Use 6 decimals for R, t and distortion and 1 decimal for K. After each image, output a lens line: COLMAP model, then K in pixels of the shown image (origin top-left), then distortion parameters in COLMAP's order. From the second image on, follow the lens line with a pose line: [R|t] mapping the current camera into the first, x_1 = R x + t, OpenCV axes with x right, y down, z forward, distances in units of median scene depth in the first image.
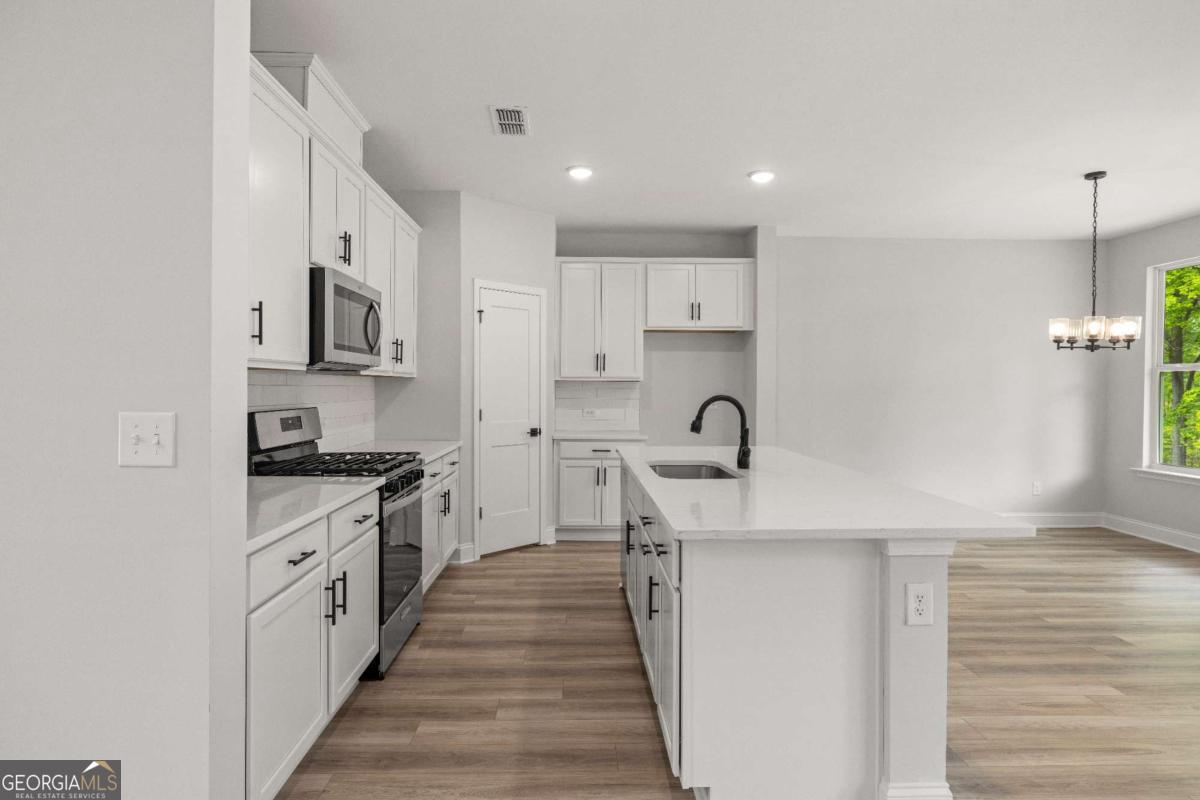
lens RADIAL K [[681.4, 0, 592.0], [0, 681.4, 399.7], [0, 0, 1]] dist [-0.000546, -0.000540]
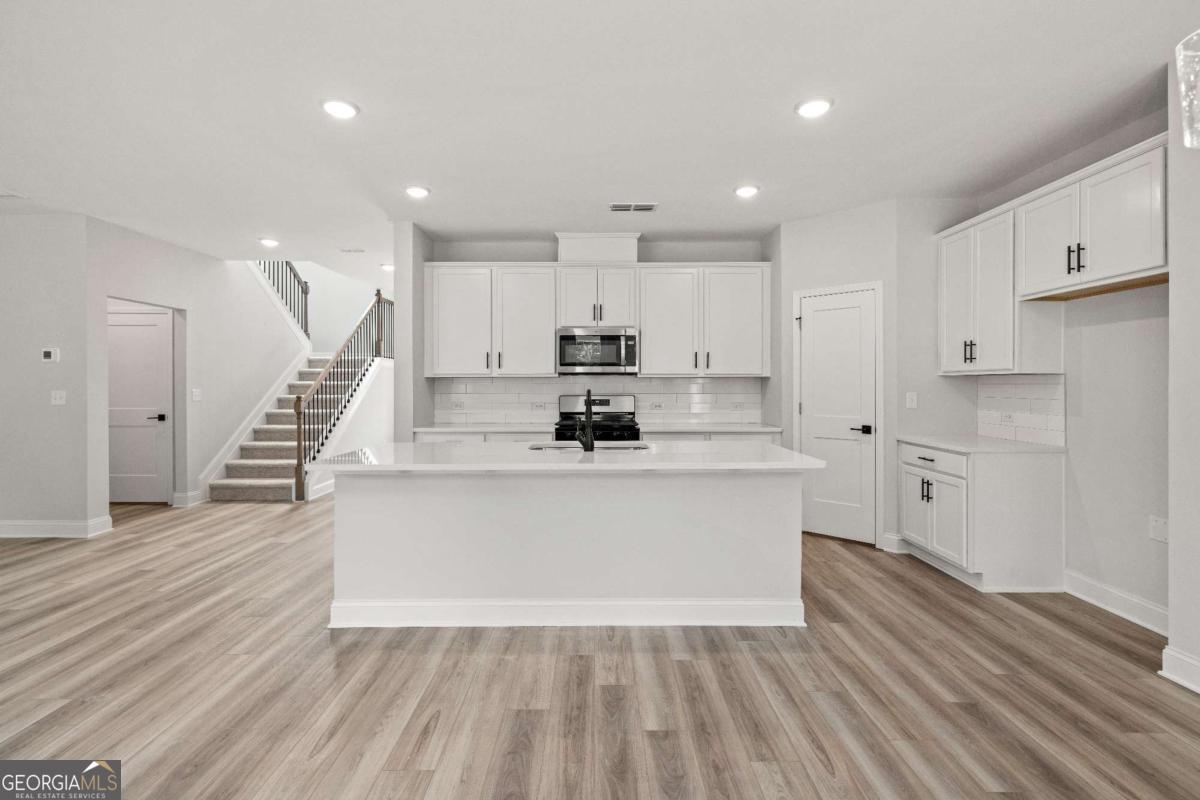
lens RADIAL K [[543.9, 0, 597.4], [0, 543.9, 383.5], [0, 0, 1]] dist [-0.008523, 0.003005]
pose [[-0.027837, -0.006735, -0.999590, 0.912824], [-0.017523, 0.999827, -0.006248, -0.008676], [0.999459, 0.017342, -0.027950, 0.811763]]
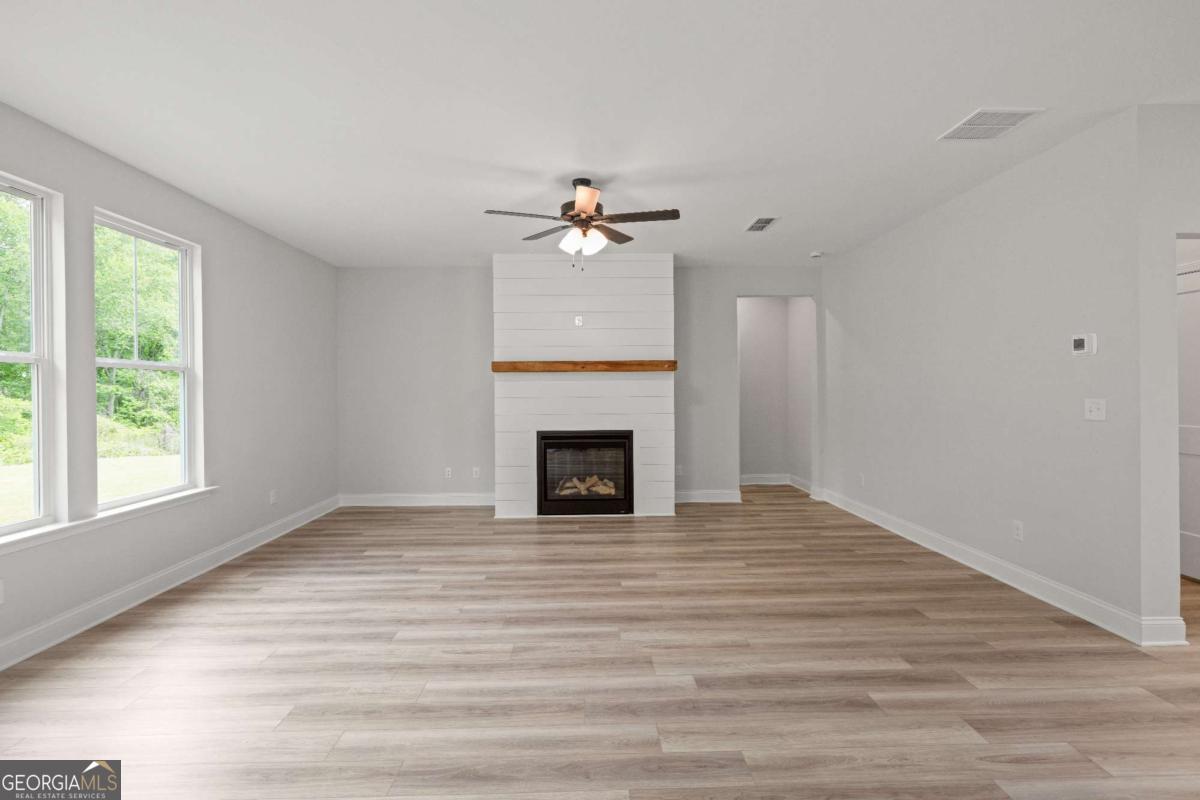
lens RADIAL K [[543.9, 0, 595.8], [0, 543.9, 396.3], [0, 0, 1]] dist [-0.008523, 0.003005]
pose [[-0.999909, 0.002738, 0.013214, 0.506768], [0.003096, 0.999626, 0.027166, -0.005560], [-0.013135, 0.027204, -0.999544, 0.421317]]
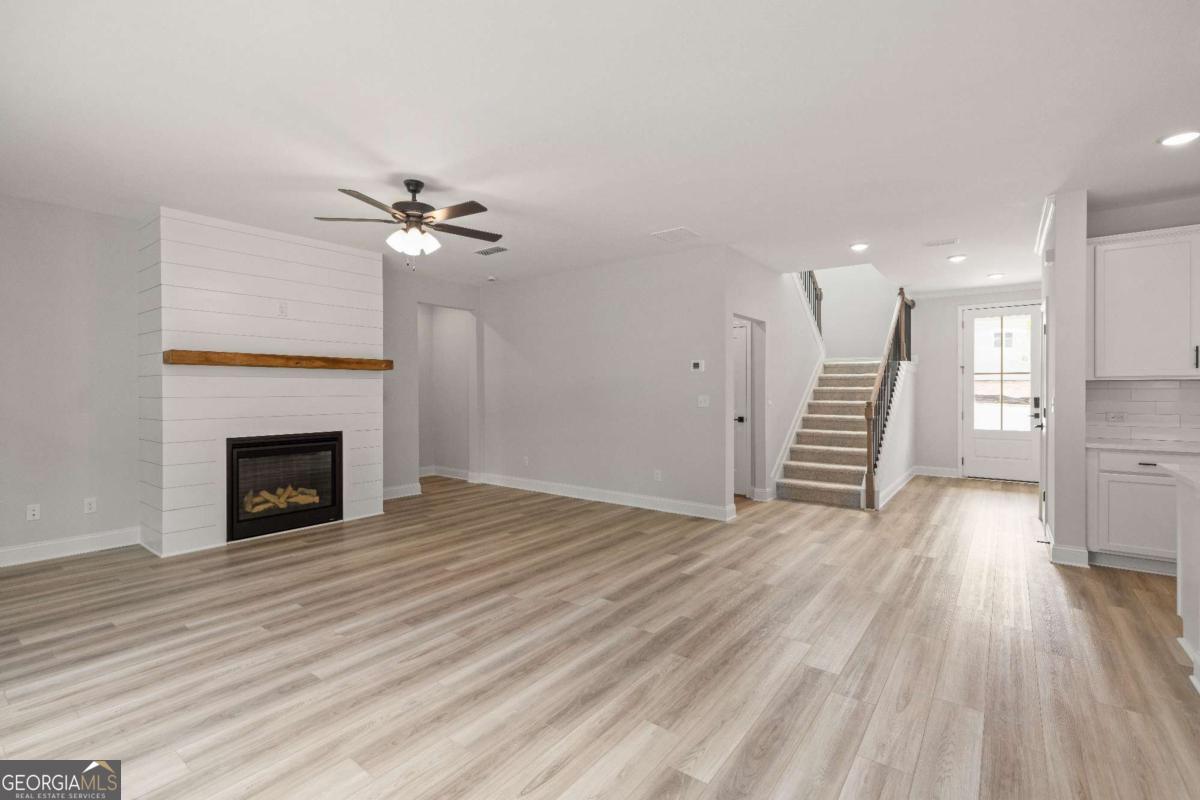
lens RADIAL K [[543.9, 0, 591.5], [0, 543.9, 390.8], [0, 0, 1]] dist [-0.008523, 0.003005]
pose [[-0.635048, -0.004818, -0.772458, 1.034870], [-0.016311, 0.999841, 0.007173, 0.002391], [0.772301, 0.017155, -0.635025, 0.334145]]
